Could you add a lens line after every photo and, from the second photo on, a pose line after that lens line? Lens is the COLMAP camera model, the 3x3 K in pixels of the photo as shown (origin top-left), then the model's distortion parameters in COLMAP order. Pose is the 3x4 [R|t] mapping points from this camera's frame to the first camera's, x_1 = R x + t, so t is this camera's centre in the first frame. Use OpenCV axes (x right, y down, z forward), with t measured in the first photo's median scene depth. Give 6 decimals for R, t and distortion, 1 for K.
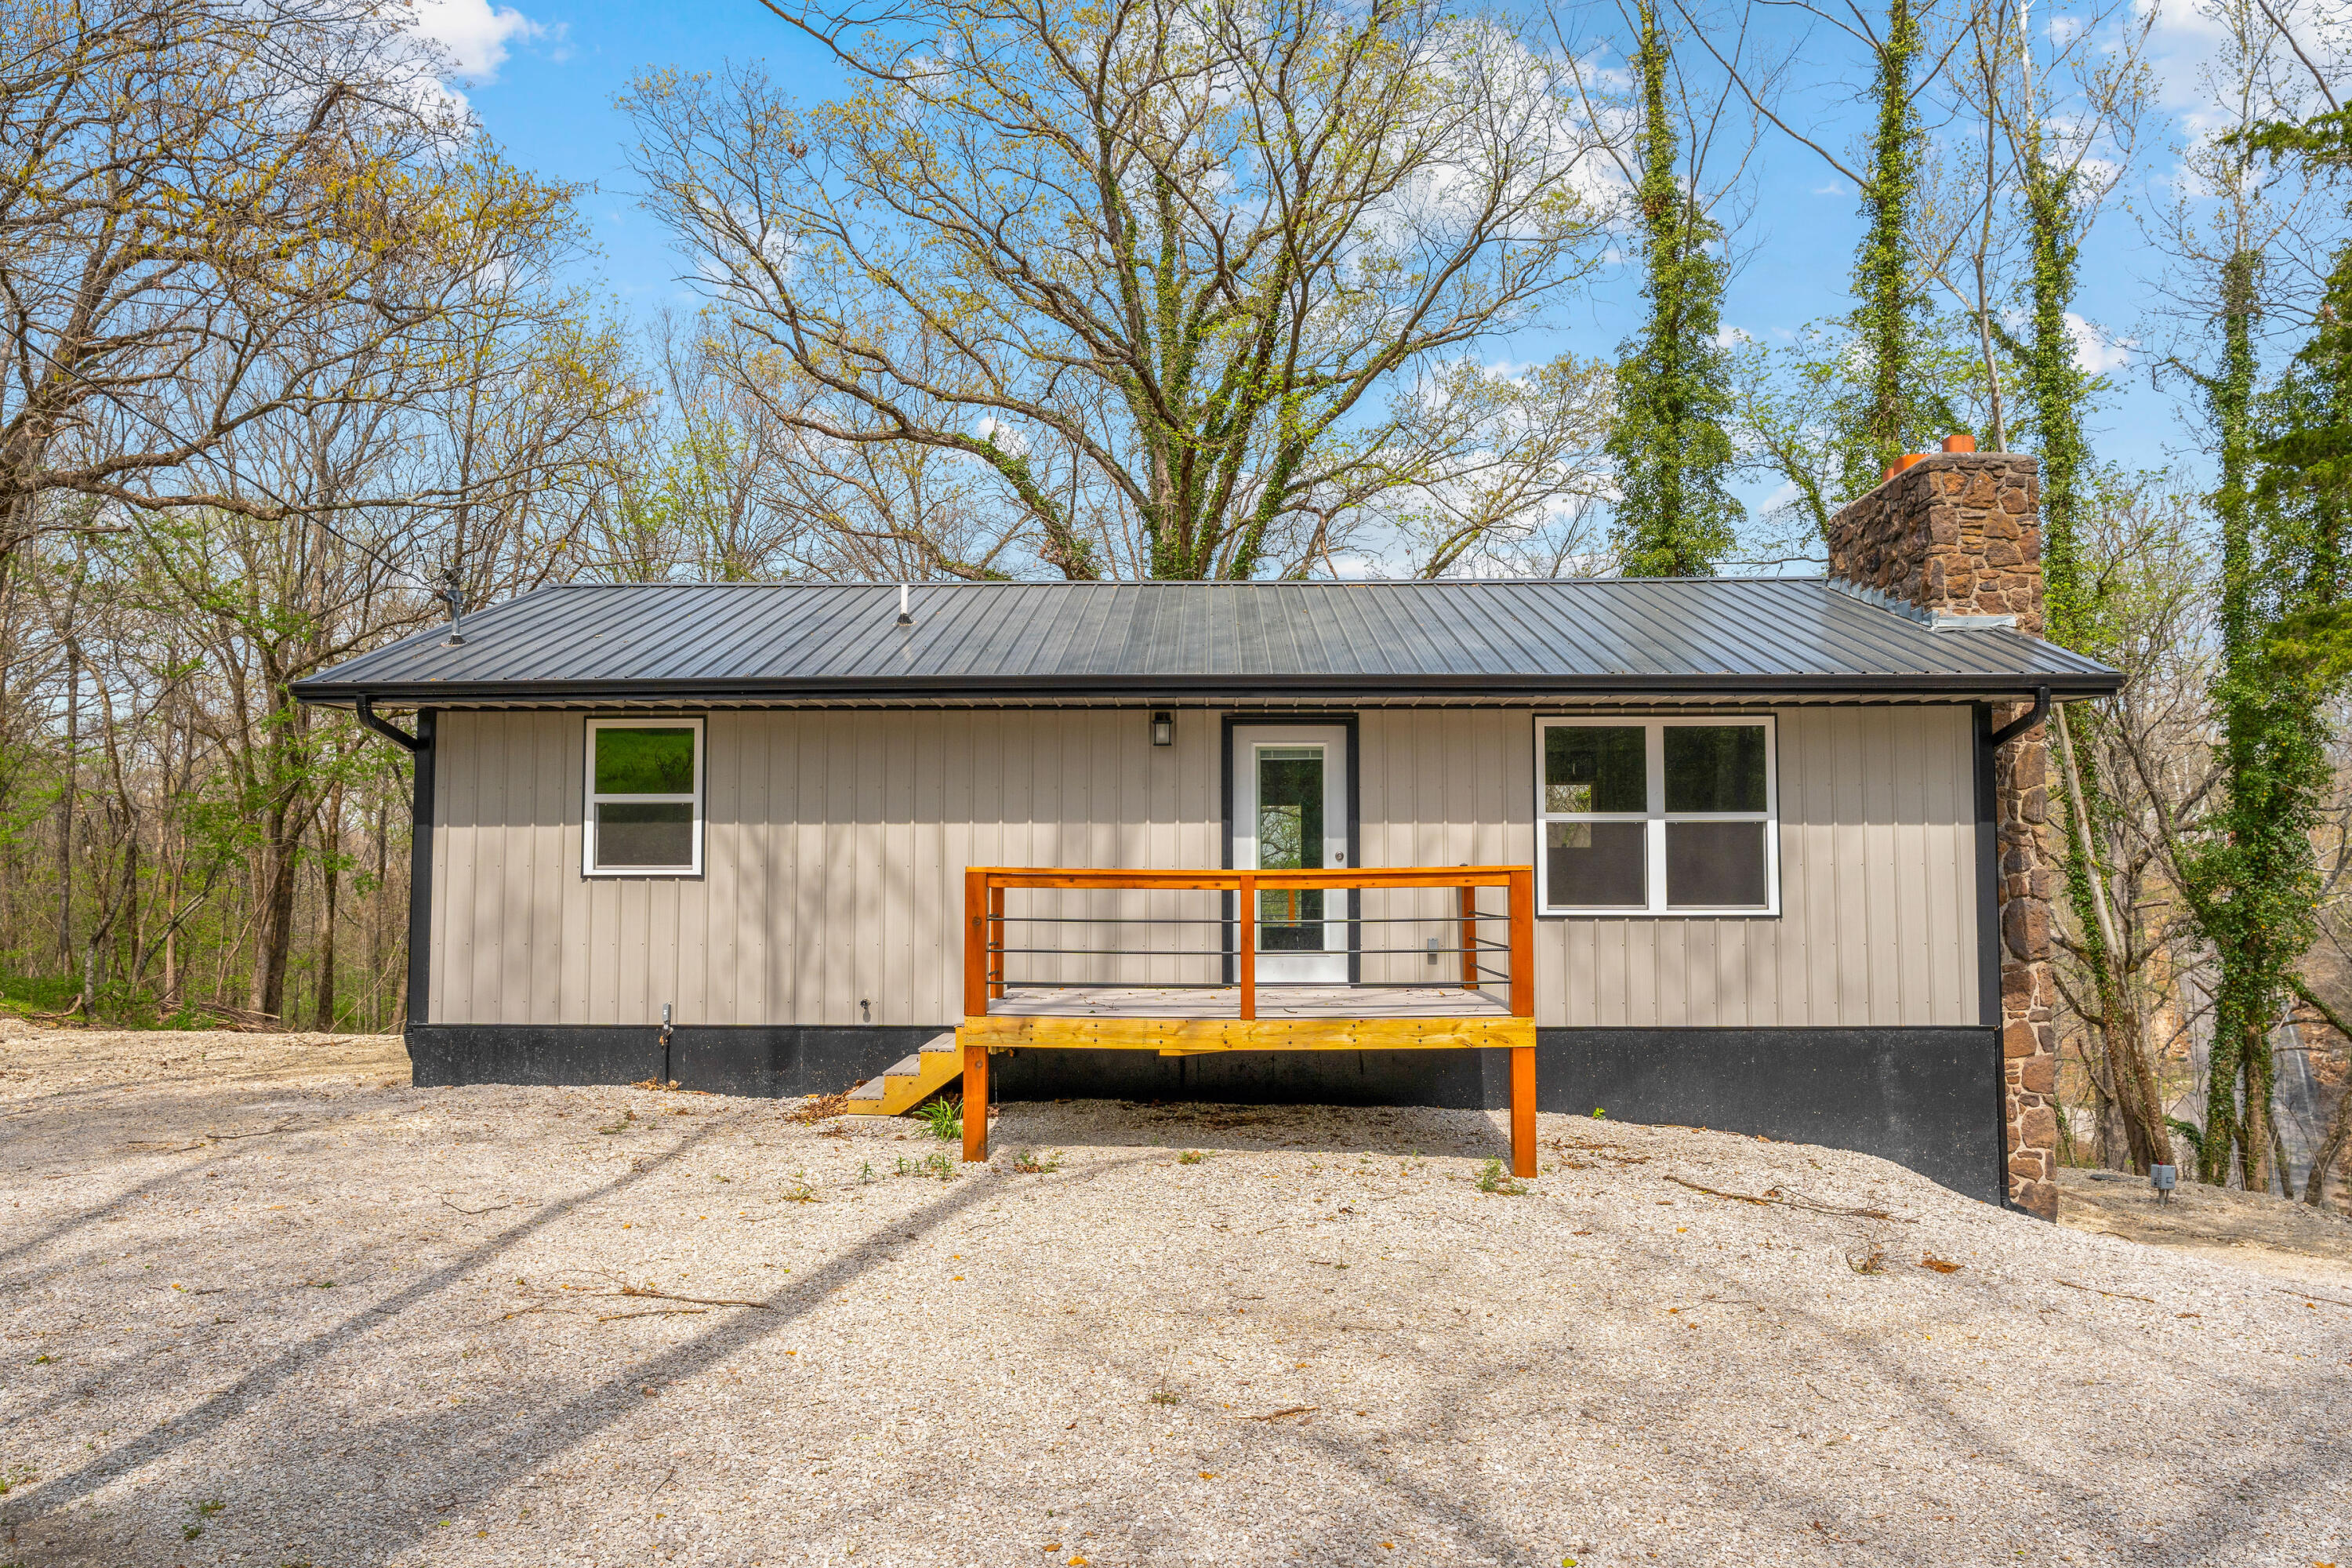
lens RADIAL K [[1694.9, 0, 1176.0], [0, 1694.9, 784.0], [0, 0, 1]] dist [-0.006605, -0.005950]
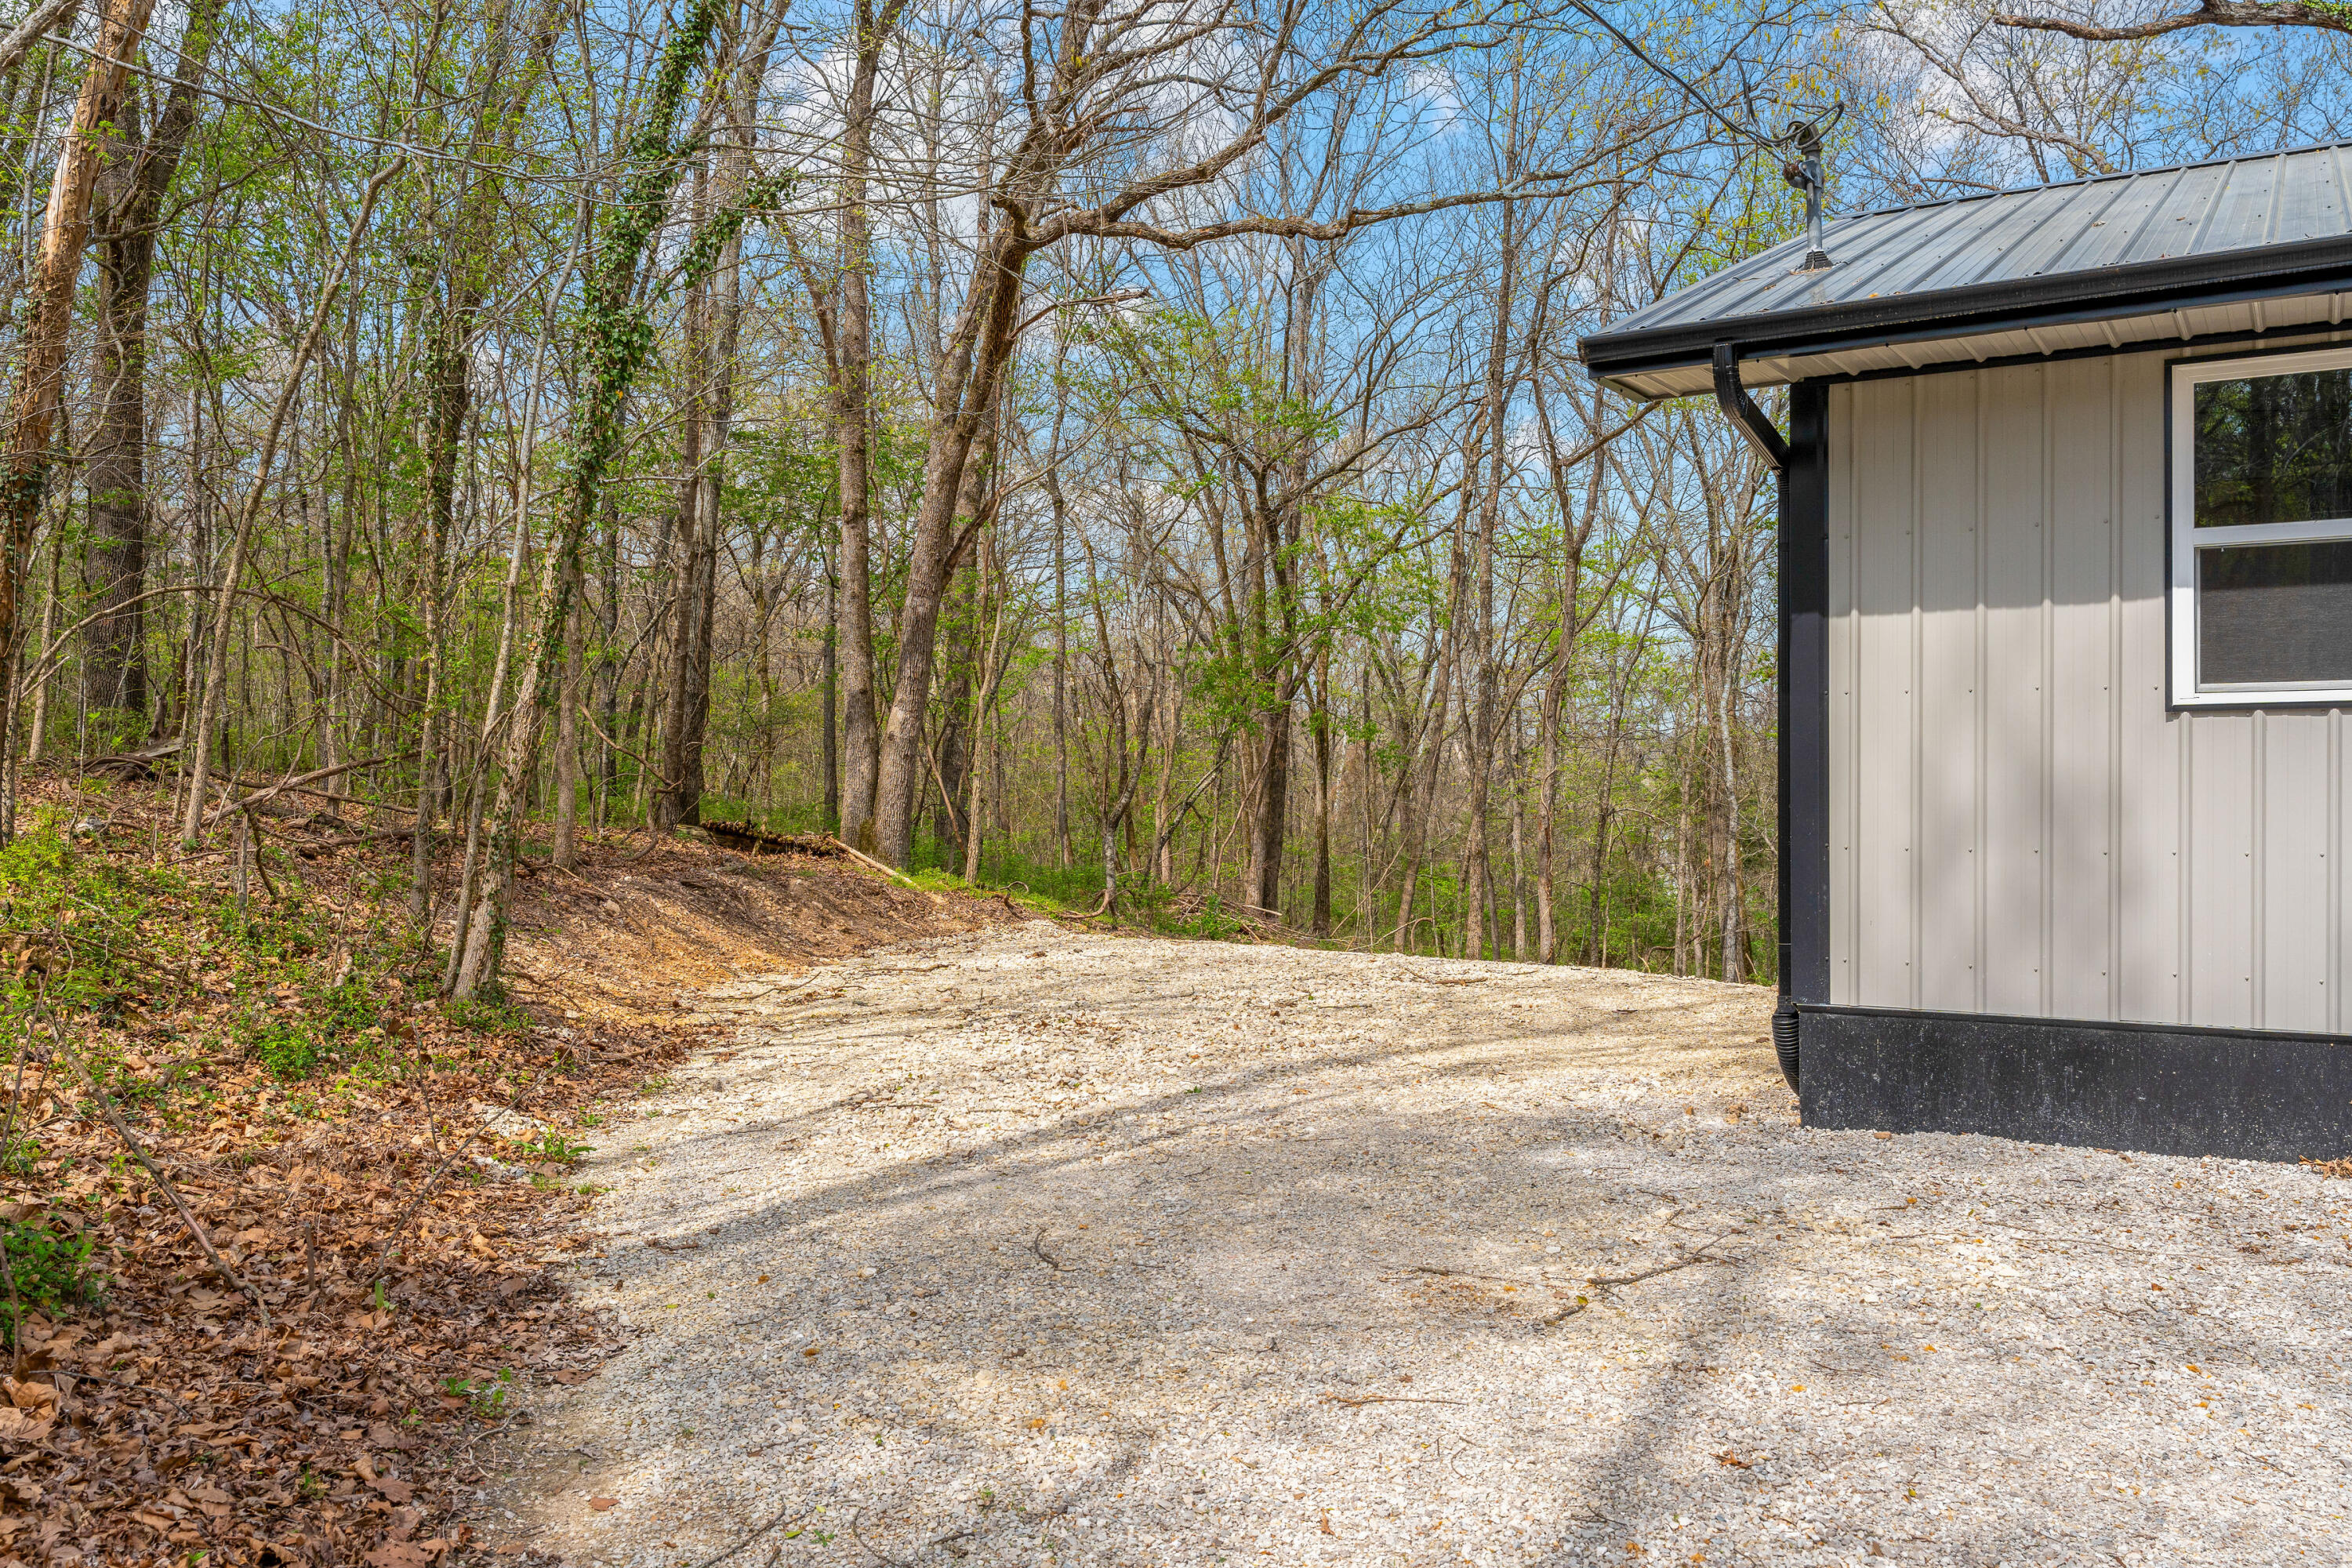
lens RADIAL K [[1895.4, 0, 1176.0], [0, 1895.4, 784.0], [0, 0, 1]] dist [0.000848, 0.004646]
pose [[0.877406, 0.000484, -0.479748, -0.341807], [0.033262, 0.997532, 0.061841, 0.034403], [0.478594, -0.070217, 0.875224, 0.414195]]
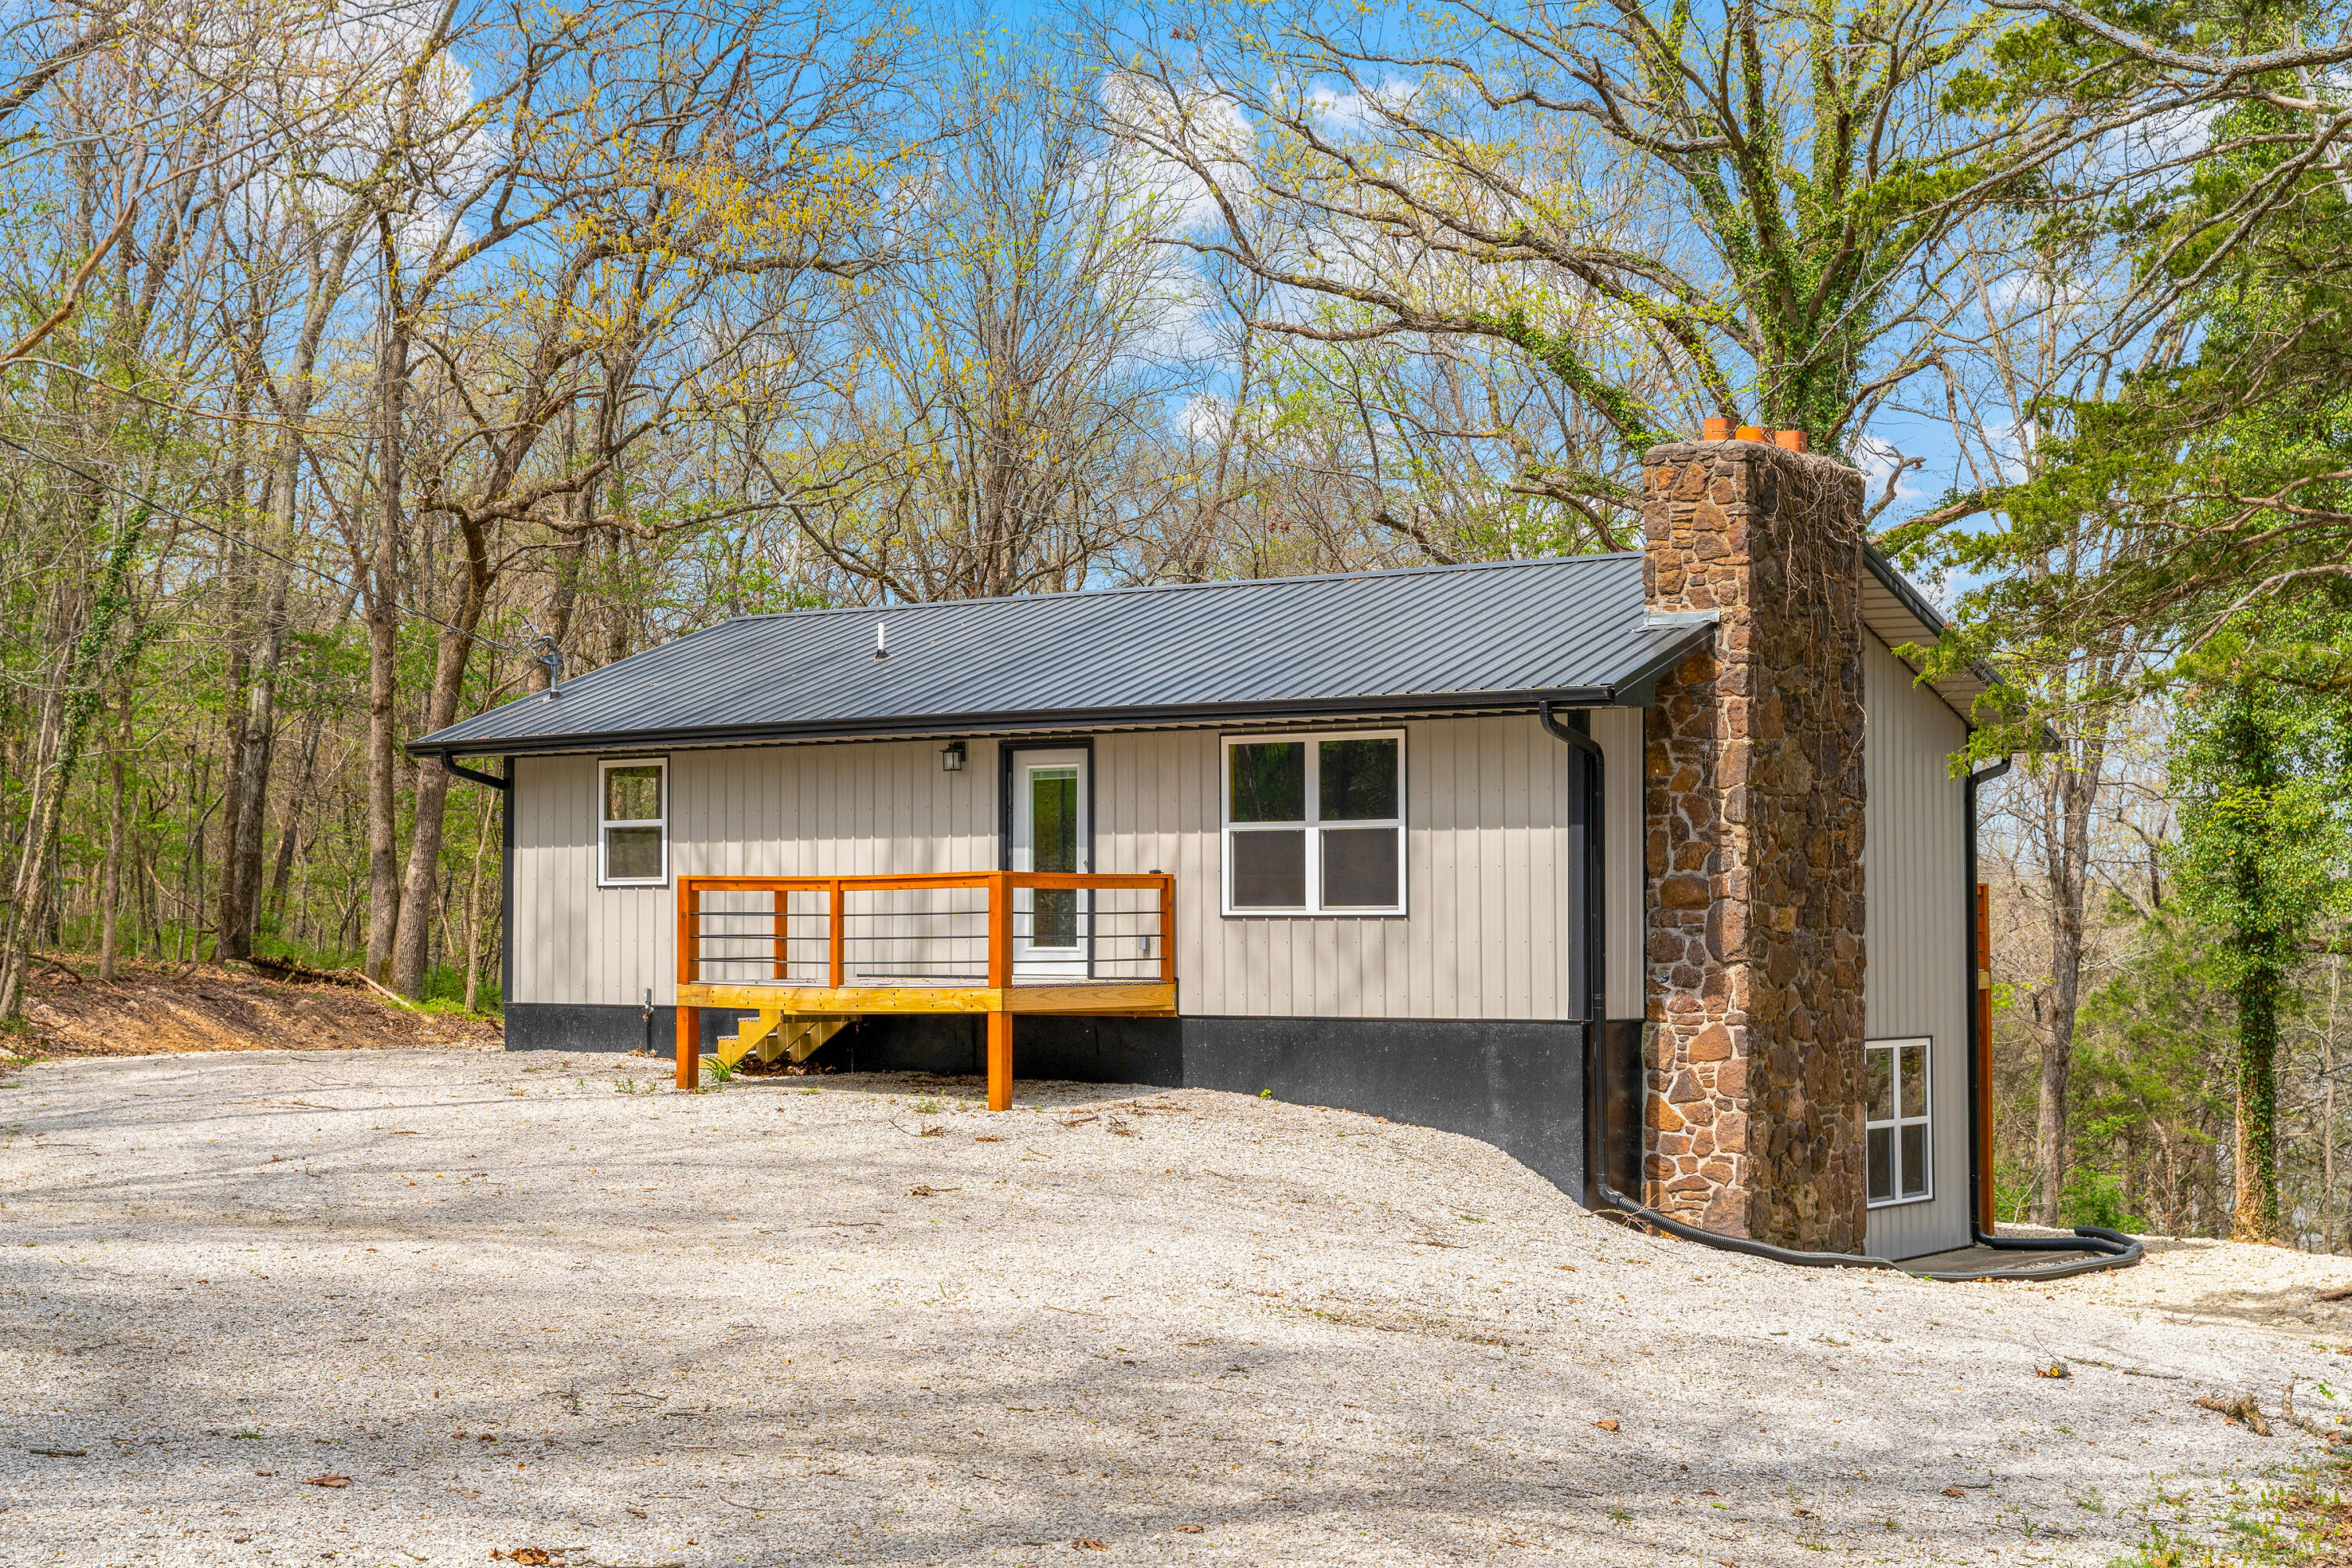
lens RADIAL K [[3340.1, 0, 1176.0], [0, 3340.1, 784.0], [0, 0, 1]] dist [0.008386, 0.033194]
pose [[0.834440, -0.023743, -0.550588, 1.380525], [0.032744, 0.999442, 0.006525, -0.023677], [0.550126, -0.023473, 0.834752, -0.834379]]
